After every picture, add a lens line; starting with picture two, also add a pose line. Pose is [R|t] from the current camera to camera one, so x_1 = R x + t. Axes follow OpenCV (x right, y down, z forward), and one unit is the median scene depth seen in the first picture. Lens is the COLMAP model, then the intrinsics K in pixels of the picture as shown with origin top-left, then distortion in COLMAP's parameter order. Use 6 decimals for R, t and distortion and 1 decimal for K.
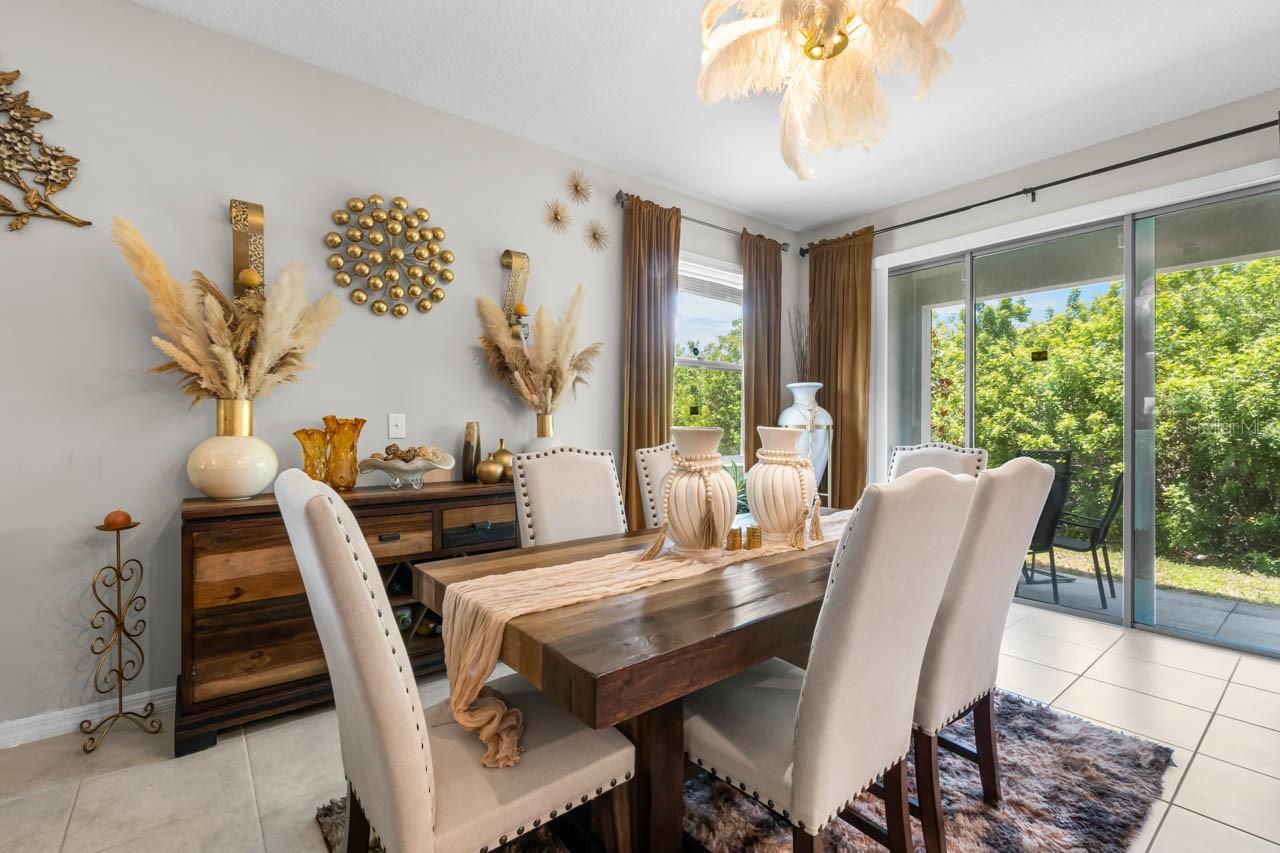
lens RADIAL K [[576.3, 0, 639.6], [0, 576.3, 418.4], [0, 0, 1]] dist [0.002554, -0.000587]
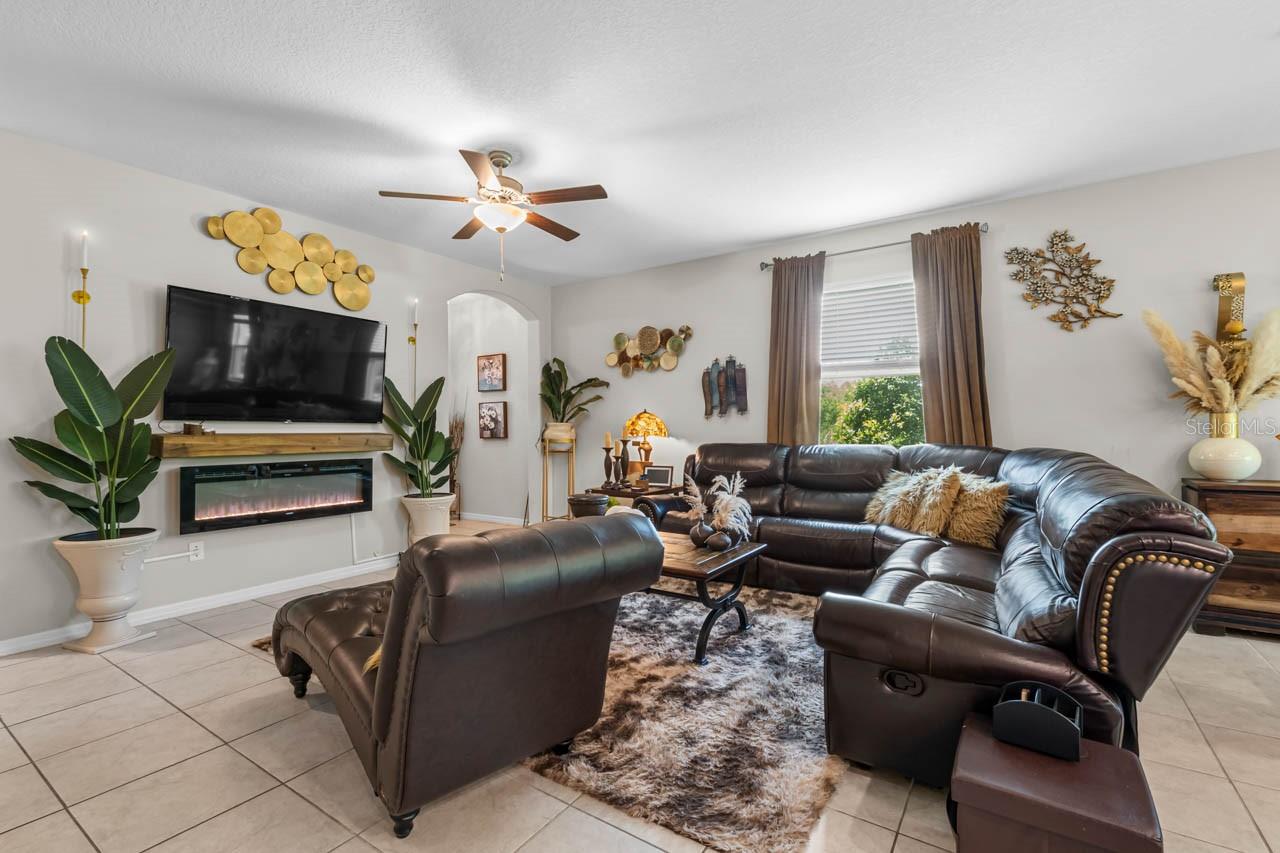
lens RADIAL K [[576.3, 0, 634.1], [0, 576.3, 426.5], [0, 0, 1]] dist [0.002554, -0.000587]
pose [[0.284780, -0.006313, -0.958572, 0.284536], [0.024625, 0.999697, 0.000732, -0.037169], [0.958277, -0.023813, 0.284849, -0.884082]]
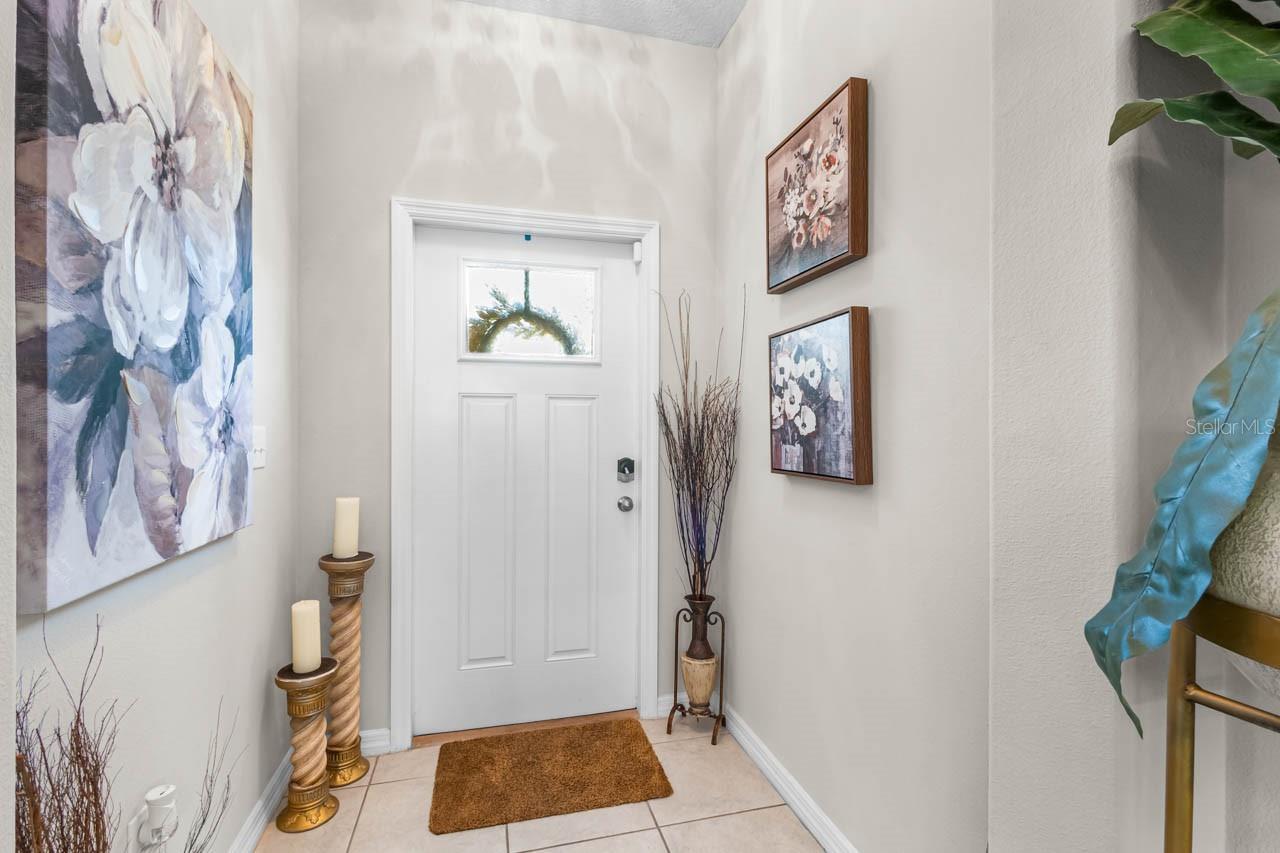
lens RADIAL K [[576.3, 0, 640.7], [0, 576.3, 430.3], [0, 0, 1]] dist [0.002554, -0.000587]
pose [[-0.396257, 0.004741, -0.918127, -2.306327], [0.014051, 0.999901, -0.000901, -0.052579], [0.918032, -0.013258, -0.396285, -0.624697]]
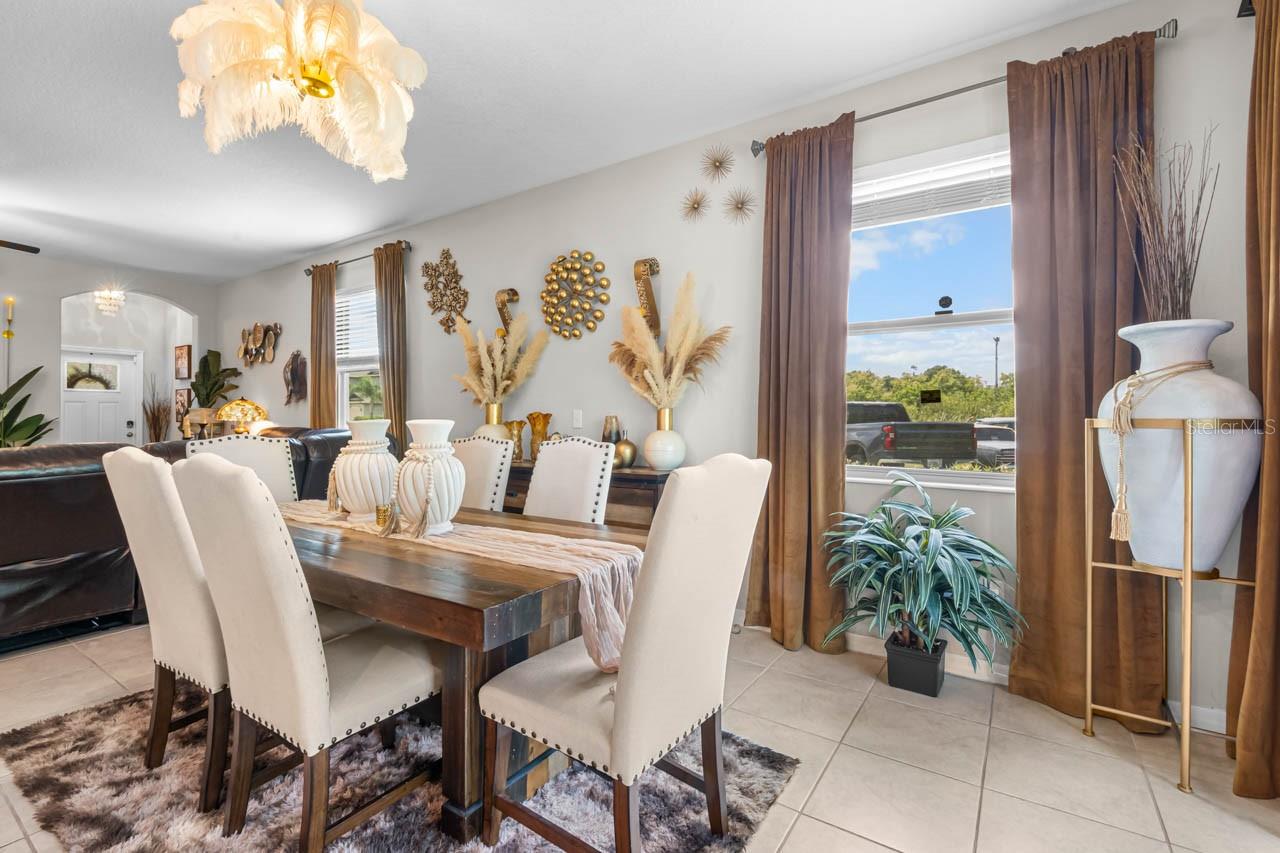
lens RADIAL K [[576.3, 0, 633.1], [0, 576.3, 416.5], [0, 0, 1]] dist [0.002554, -0.000587]
pose [[0.289186, -0.002370, -0.957270, 1.174009], [0.013780, 0.999904, 0.001687, 0.011315], [0.957174, -0.013679, 0.289191, 0.930599]]
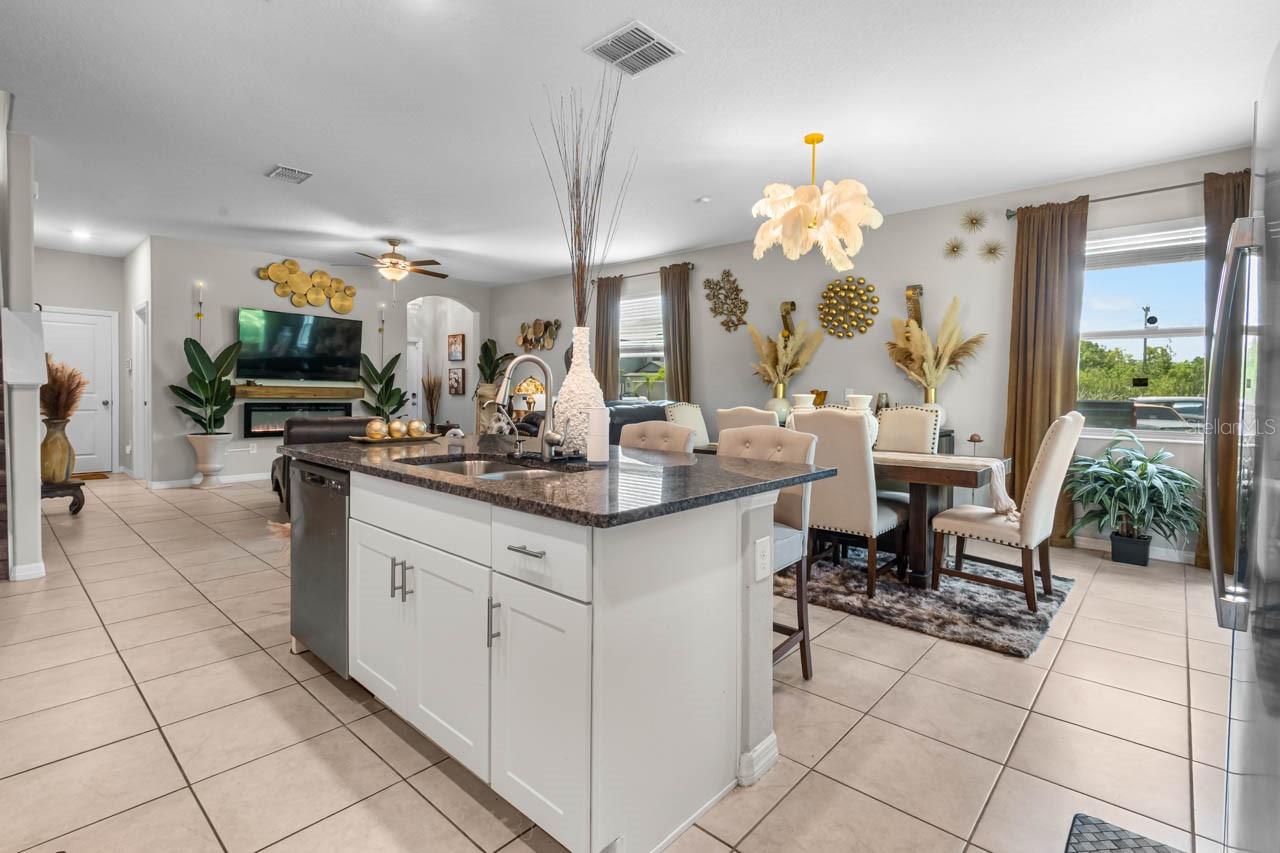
lens RADIAL K [[595.5, 0, 624.7], [0, 595.5, 403.3], [0, 0, 1]] dist [-0.008581, -0.000593]
pose [[0.135554, 0.019286, -0.990582, 1.856030], [0.005863, 0.999777, 0.020267, -0.001483], [0.990753, -0.008555, 0.135411, -0.023834]]
